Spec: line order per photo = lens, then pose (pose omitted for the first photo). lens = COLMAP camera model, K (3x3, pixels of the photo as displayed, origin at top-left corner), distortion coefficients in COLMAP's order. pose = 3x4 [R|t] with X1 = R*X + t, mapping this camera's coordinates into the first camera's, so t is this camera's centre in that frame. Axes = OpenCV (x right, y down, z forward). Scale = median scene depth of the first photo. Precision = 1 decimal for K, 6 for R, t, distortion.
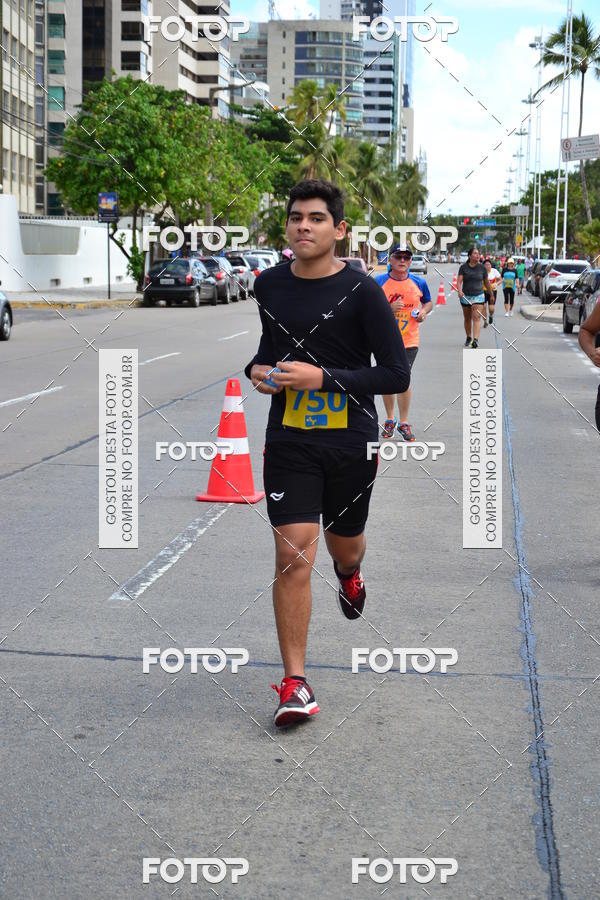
lens RADIAL K [[1764.6, 0, 471.8], [0, 1764.6, 448.3], [0, 0, 1]] dist [-0.038590, -0.018369]
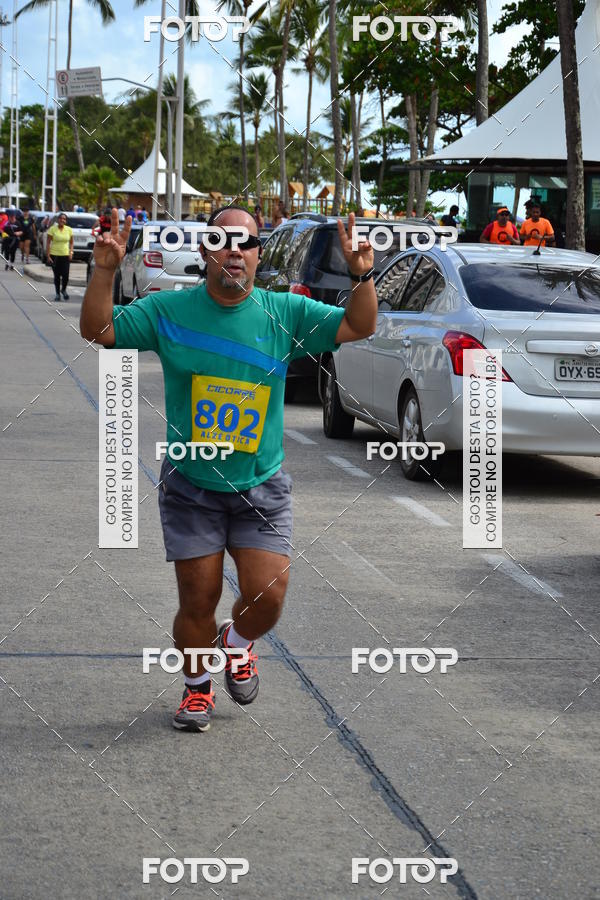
lens RADIAL K [[2246.3, 0, 300.3], [0, 2246.3, 449.5], [0, 0, 1]] dist [-0.010579, 0.423319]
pose [[0.961717, -0.017616, 0.273479, -0.128903], [0.015977, 0.999839, 0.008220, 0.002065], [-0.273580, -0.003536, 0.961843, -0.083077]]
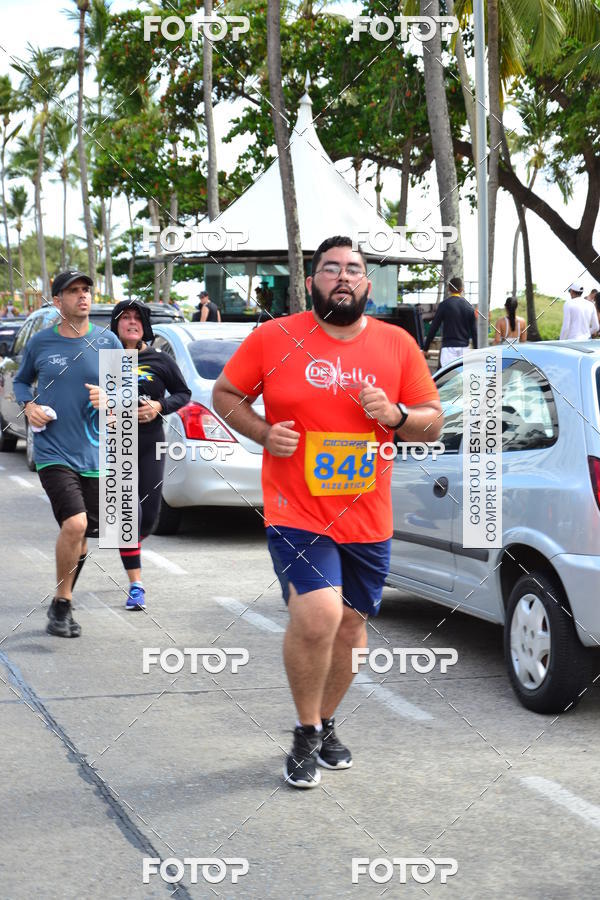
lens RADIAL K [[1914.5, 0, 324.5], [0, 1914.5, 451.7], [0, 0, 1]] dist [-0.003777, 0.105771]
pose [[0.922116, -0.050809, 0.383563, -0.104609], [0.062340, 0.997898, -0.017683, 0.004533], [-0.381858, 0.040217, 0.923345, -0.061964]]
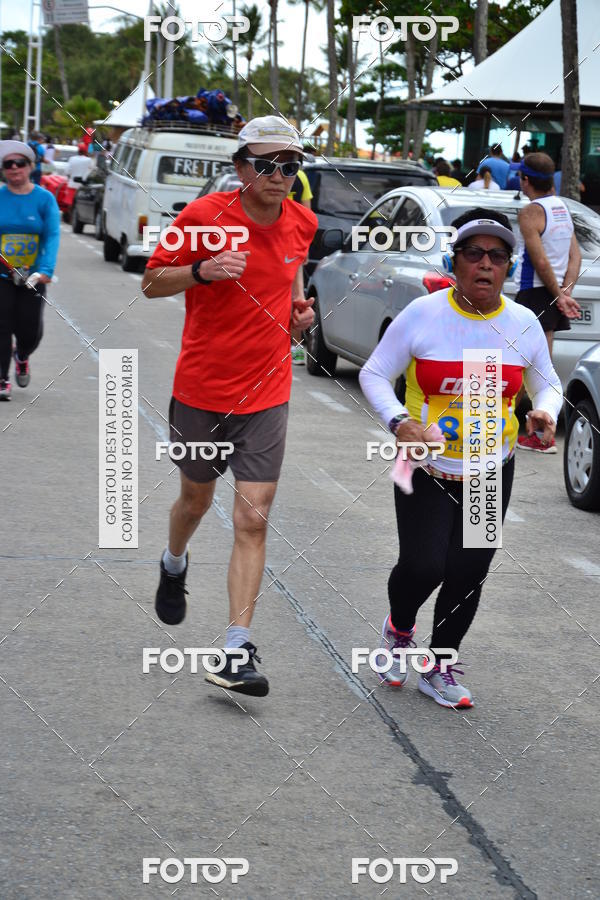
lens RADIAL K [[2686.8, 0, 338.2], [0, 2686.8, 484.3], [0, 0, 1]] dist [0.014683, 1.262785]
pose [[0.957968, -0.002247, 0.286866, -0.168002], [-0.006084, 0.999585, 0.028147, 0.015856], [-0.286810, -0.028709, 0.957557, -0.242306]]
